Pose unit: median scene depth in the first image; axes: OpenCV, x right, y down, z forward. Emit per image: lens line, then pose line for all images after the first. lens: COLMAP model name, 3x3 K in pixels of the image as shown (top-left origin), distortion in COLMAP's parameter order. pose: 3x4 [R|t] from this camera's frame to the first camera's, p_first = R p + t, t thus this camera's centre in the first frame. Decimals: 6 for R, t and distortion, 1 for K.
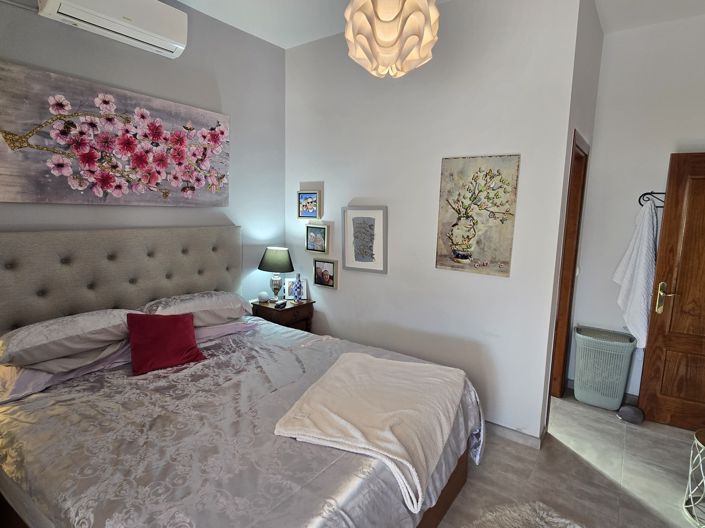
lens RADIAL K [[401.3, 0, 347.8], [0, 401.3, 260.3], [0, 0, 1]] dist [-0.002468, -0.000764]
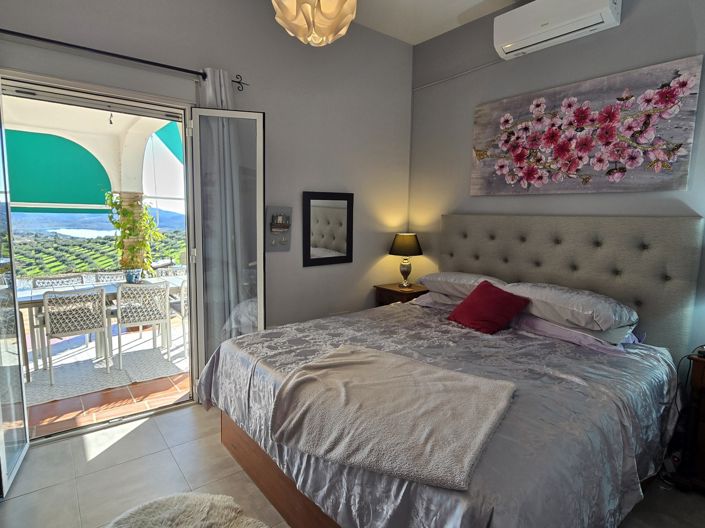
lens RADIAL K [[401.3, 0, 347.8], [0, 401.3, 260.3], [0, 0, 1]] dist [-0.002468, -0.000764]
pose [[-0.278030, 0.077340, -0.957454, 0.713281], [-0.152321, 0.980592, 0.123441, -0.014426], [0.948419, 0.180160, -0.260853, 0.879793]]
